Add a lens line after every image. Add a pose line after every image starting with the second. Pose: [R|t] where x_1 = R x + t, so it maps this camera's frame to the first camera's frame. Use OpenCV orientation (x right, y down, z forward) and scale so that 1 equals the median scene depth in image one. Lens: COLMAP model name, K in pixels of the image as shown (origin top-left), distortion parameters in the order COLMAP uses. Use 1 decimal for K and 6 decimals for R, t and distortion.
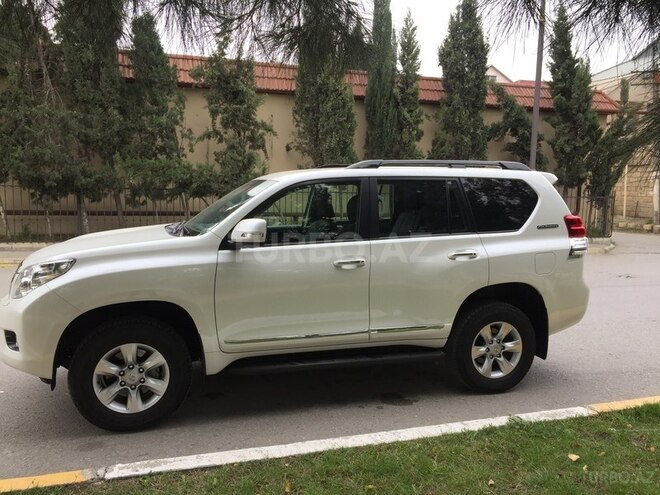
lens RADIAL K [[567.5, 0, 330.0], [0, 567.5, 247.5], [0, 0, 1]] dist [0.060271, -0.072806]
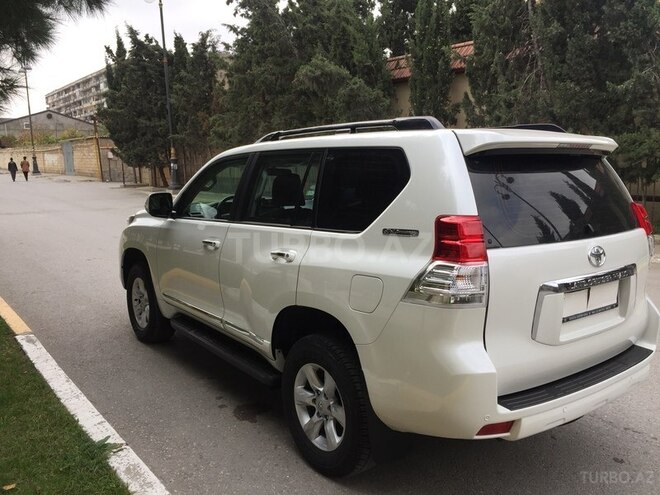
lens RADIAL K [[575.3, 0, 330.0], [0, 575.3, 247.5], [0, 0, 1]] dist [0.044621, -0.011713]
pose [[0.321819, 0.126138, -0.938361, 0.937821], [-0.095126, 0.990378, 0.100506, -0.075756], [0.942010, 0.056918, 0.330722, 0.809717]]
